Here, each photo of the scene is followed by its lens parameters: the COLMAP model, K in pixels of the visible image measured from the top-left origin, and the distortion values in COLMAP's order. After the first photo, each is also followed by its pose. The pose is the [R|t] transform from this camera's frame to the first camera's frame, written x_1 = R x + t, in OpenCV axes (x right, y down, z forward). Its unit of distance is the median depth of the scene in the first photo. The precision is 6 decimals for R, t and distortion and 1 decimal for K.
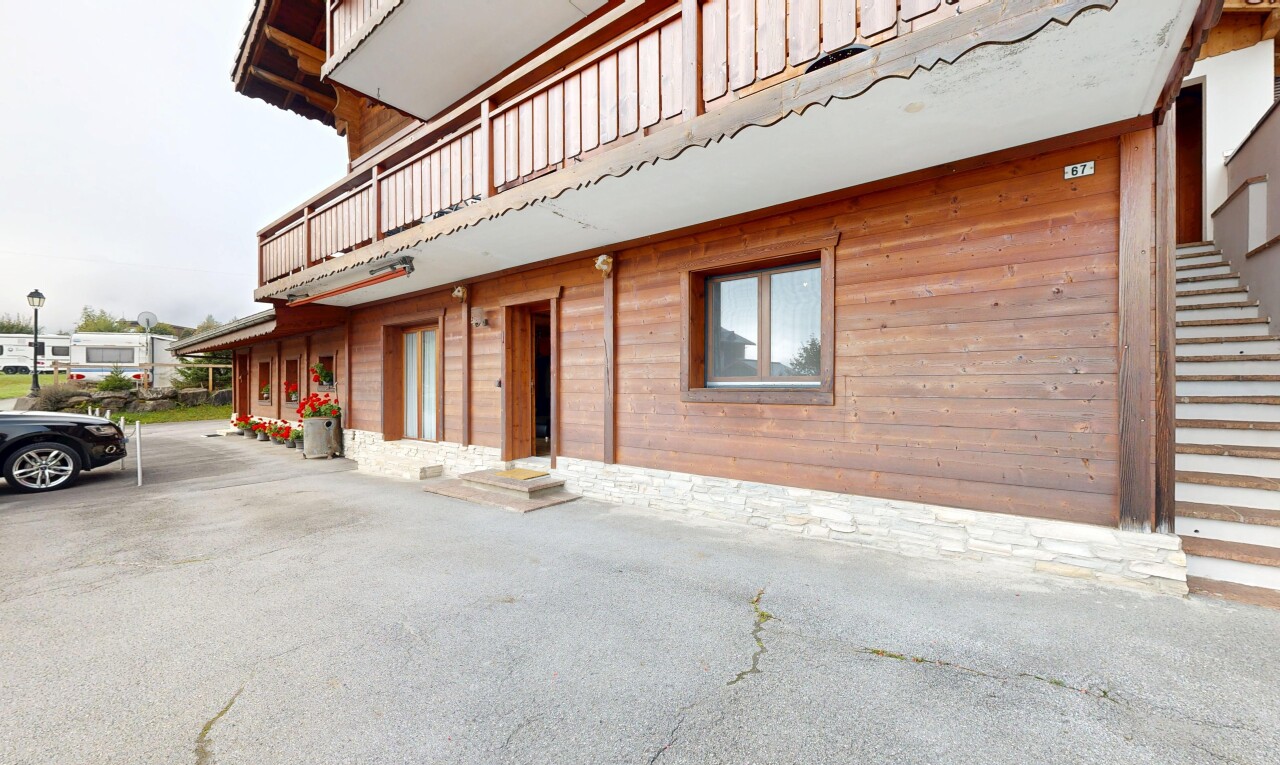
lens RADIAL K [[497.5, 0, 641.4], [0, 497.5, 382.8], [0, 0, 1]] dist [0.001716, 0.000181]
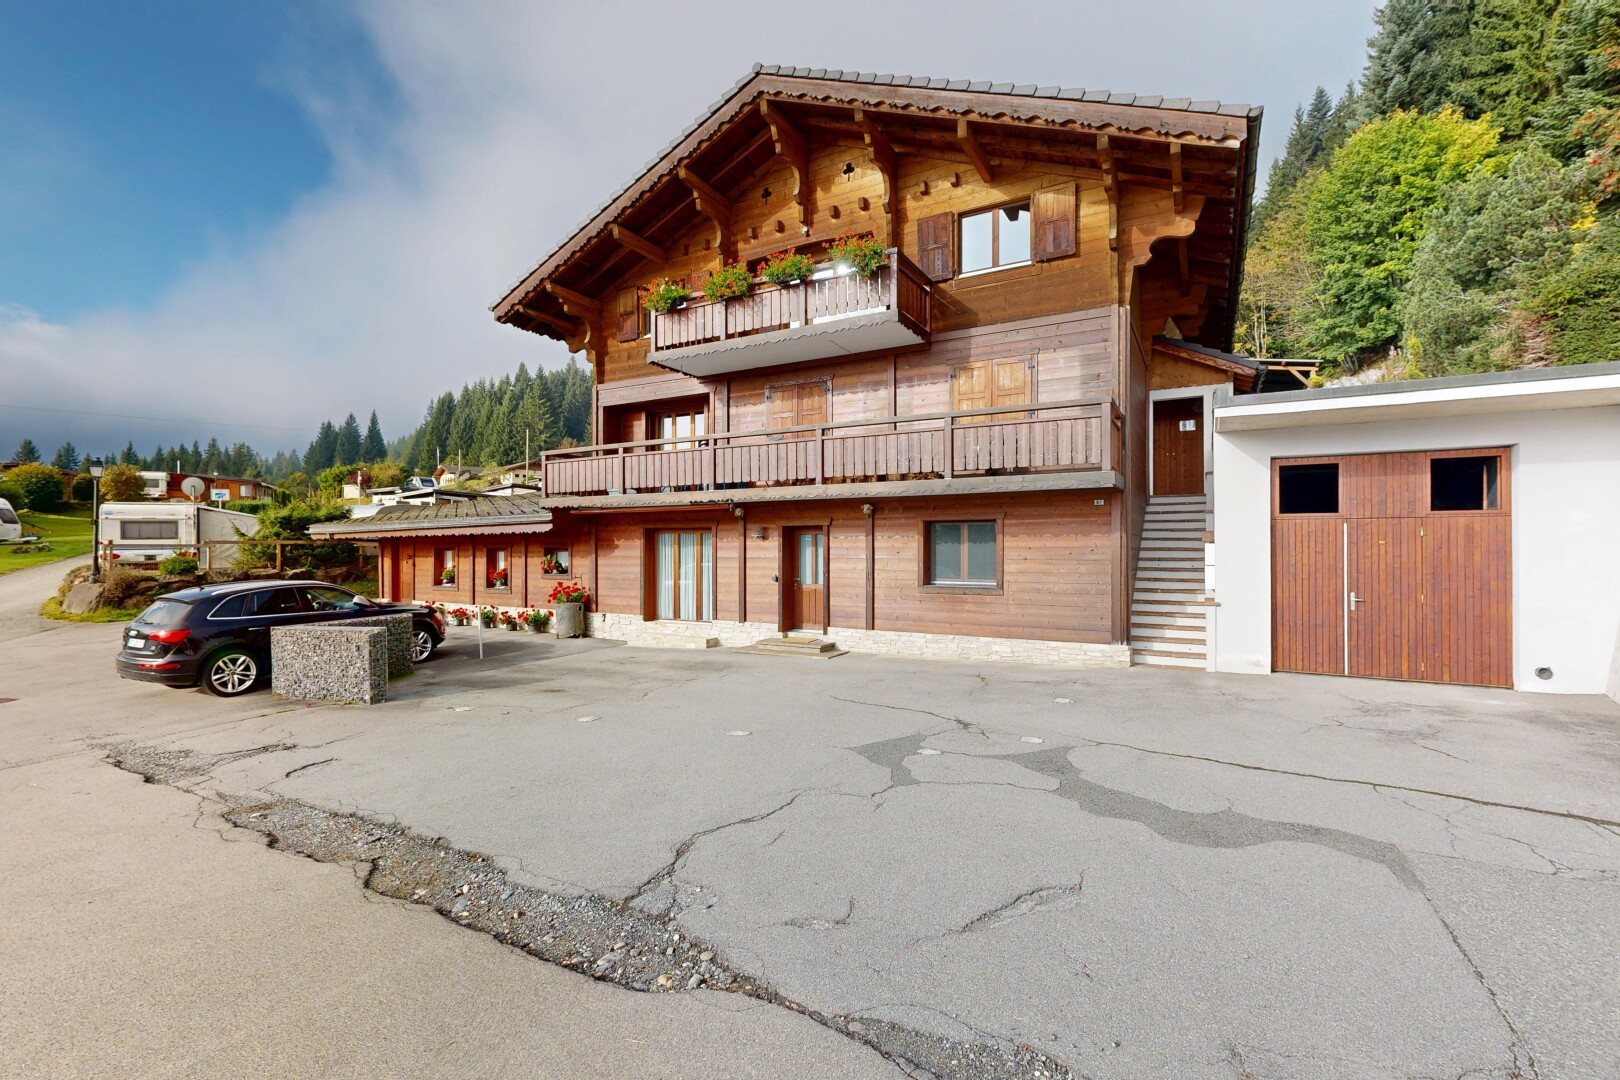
lens RADIAL K [[701.6, 0, 810.8], [0, 701.6, 542.4], [0, 0, 1]] dist [0.002947, -0.001224]
pose [[0.986785, -0.000300, 0.162034, -0.614034], [0.000389, 1.000000, -0.000517, -0.123755], [-0.162034, 0.000573, 0.986785, -1.228979]]
